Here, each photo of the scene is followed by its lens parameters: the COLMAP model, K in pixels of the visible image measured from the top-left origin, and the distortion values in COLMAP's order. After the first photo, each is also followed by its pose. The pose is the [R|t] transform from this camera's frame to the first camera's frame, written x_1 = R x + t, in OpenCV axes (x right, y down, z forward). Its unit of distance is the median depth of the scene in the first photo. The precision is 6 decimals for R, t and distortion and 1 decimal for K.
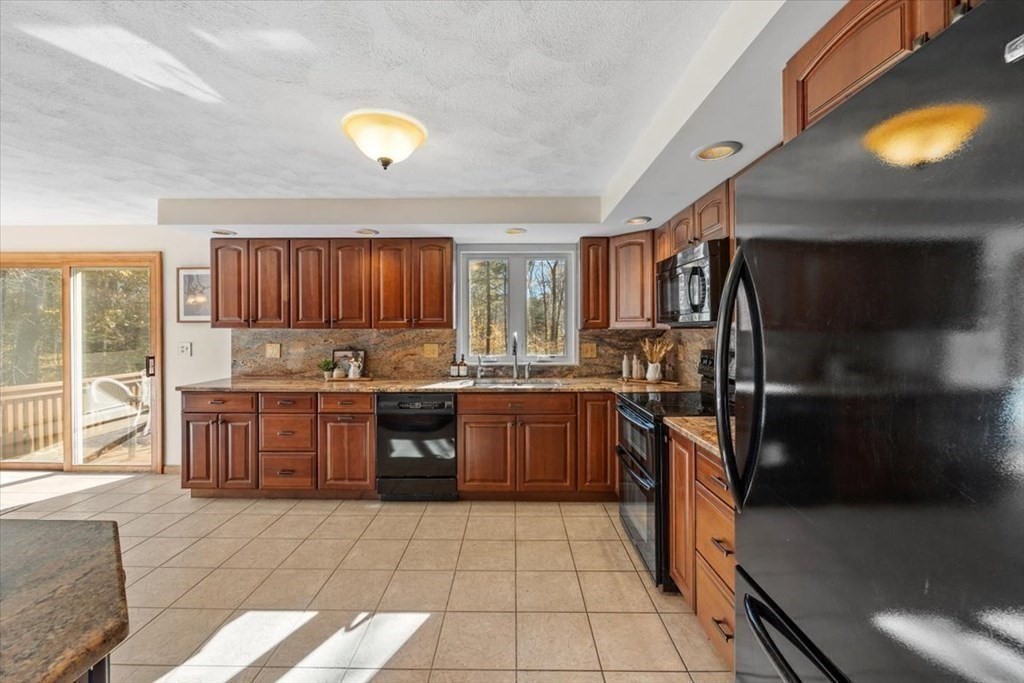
lens RADIAL K [[416.3, 0, 510.4], [0, 416.3, 331.4], [0, 0, 1]] dist [-0.000740, -0.000179]
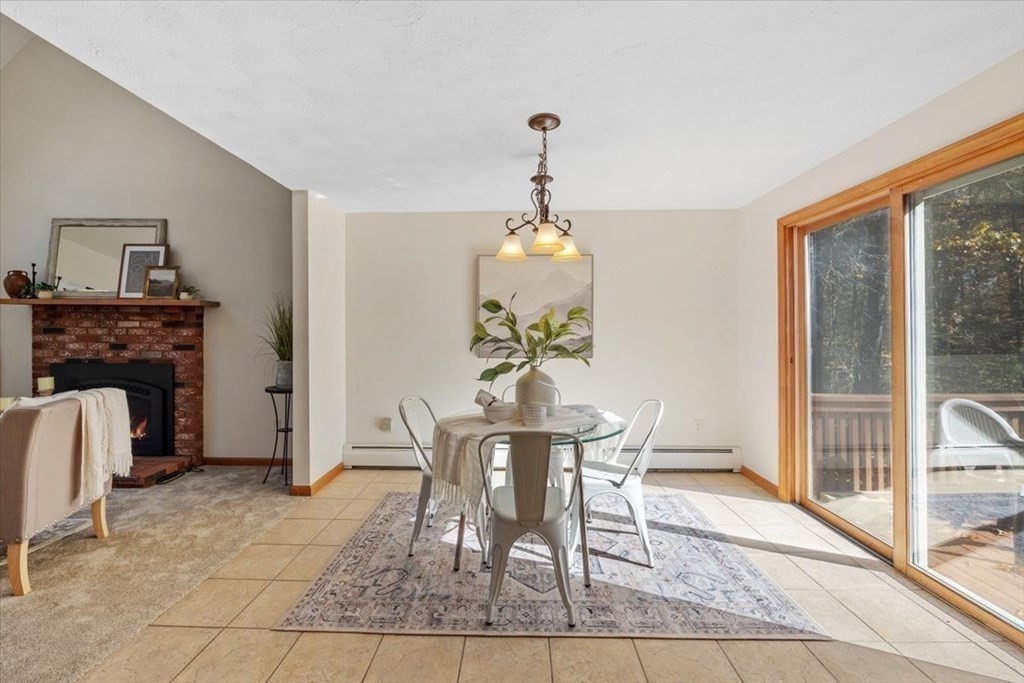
lens RADIAL K [[416.3, 0, 510.4], [0, 416.3, 331.4], [0, 0, 1]] dist [-0.000740, -0.000179]
pose [[-0.010798, 0.002093, -0.999940, -0.566072], [-0.000400, 0.999998, 0.002097, 0.023005], [0.999942, 0.000422, -0.010797, 0.542166]]
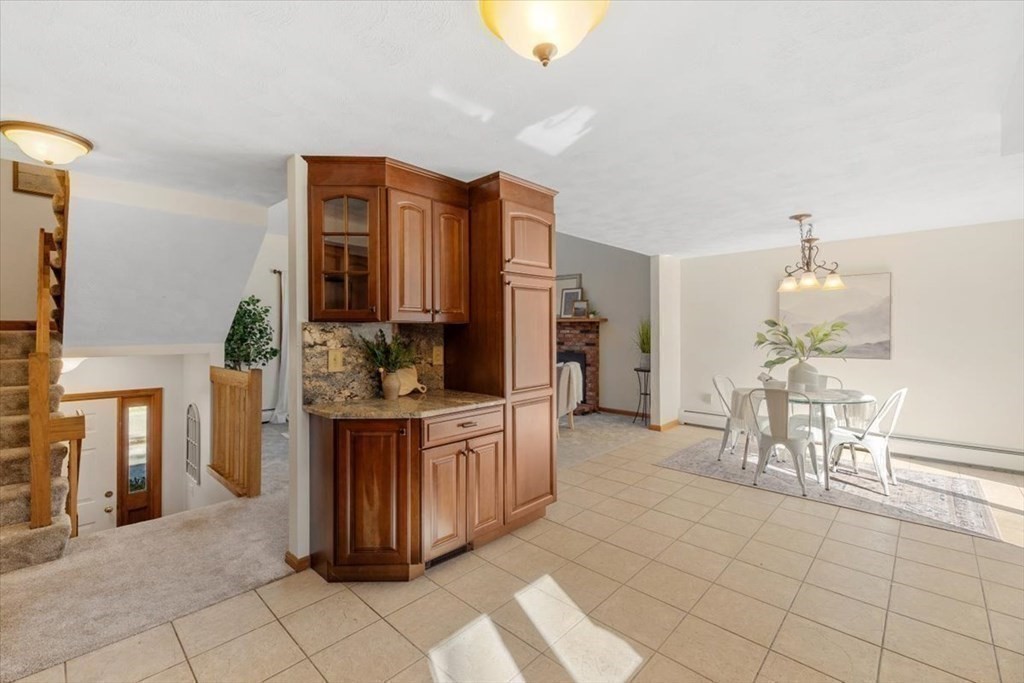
lens RADIAL K [[436.5, 0, 507.0], [0, 436.5, 333.8], [0, 0, 1]] dist [-0.000264, 0.000064]
pose [[-0.682534, 0.006918, -0.730821, 0.116413], [0.002410, 0.999971, 0.007215, 0.001916], [0.730850, 0.003163, -0.682531, 0.791655]]
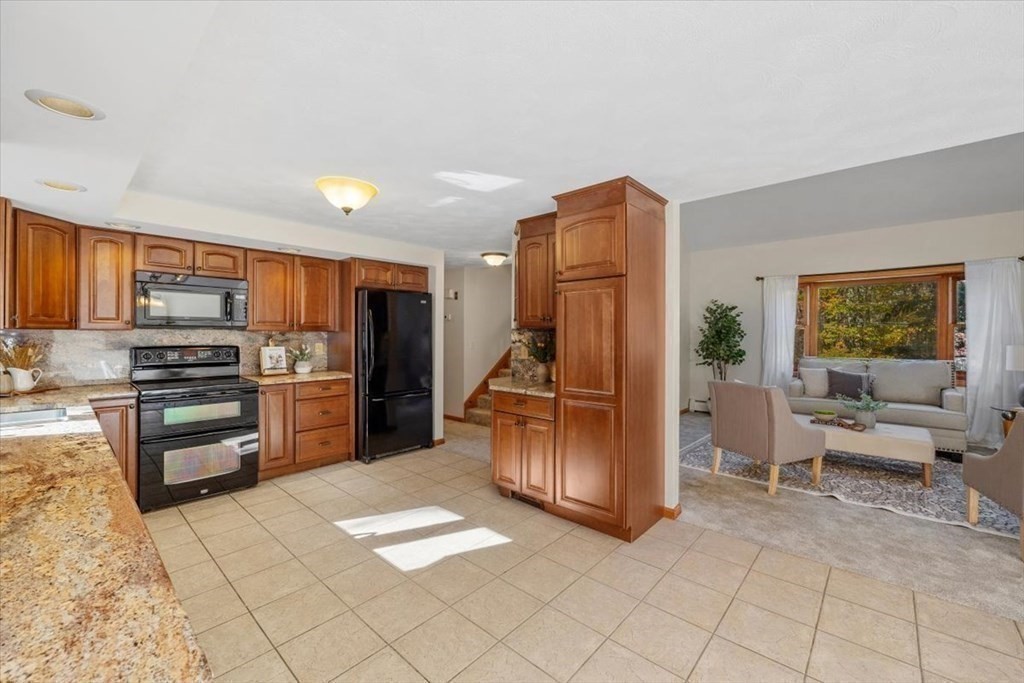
lens RADIAL K [[415.7, 0, 513.4], [0, 415.7, 332.5], [0, 0, 1]] dist [-0.019019, 0.006637]
pose [[-0.754143, -0.002792, 0.656705, -0.916758], [-0.003709, 0.999993, -0.000008, -0.001345], [-0.656700, -0.002441, -0.754148, 0.947533]]
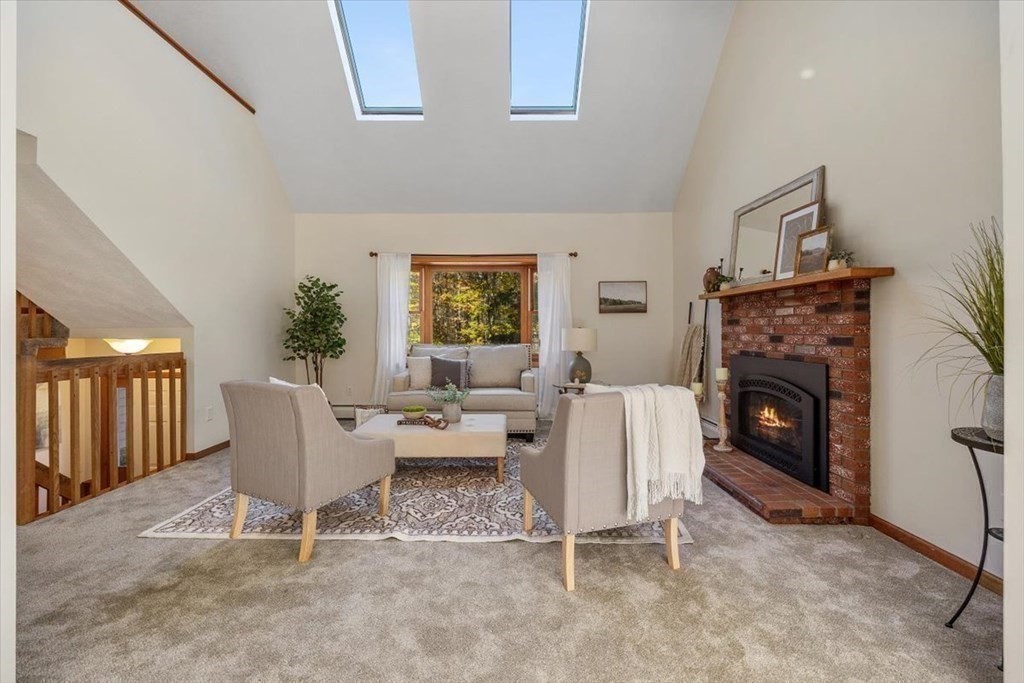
lens RADIAL K [[416.3, 0, 510.4], [0, 416.3, 331.4], [0, 0, 1]] dist [-0.000740, -0.000179]
pose [[-0.999695, 0.002637, -0.024541, -1.025027], [0.002729, 0.999989, -0.003722, 0.050410], [0.024531, -0.003788, -0.999692, 0.411480]]
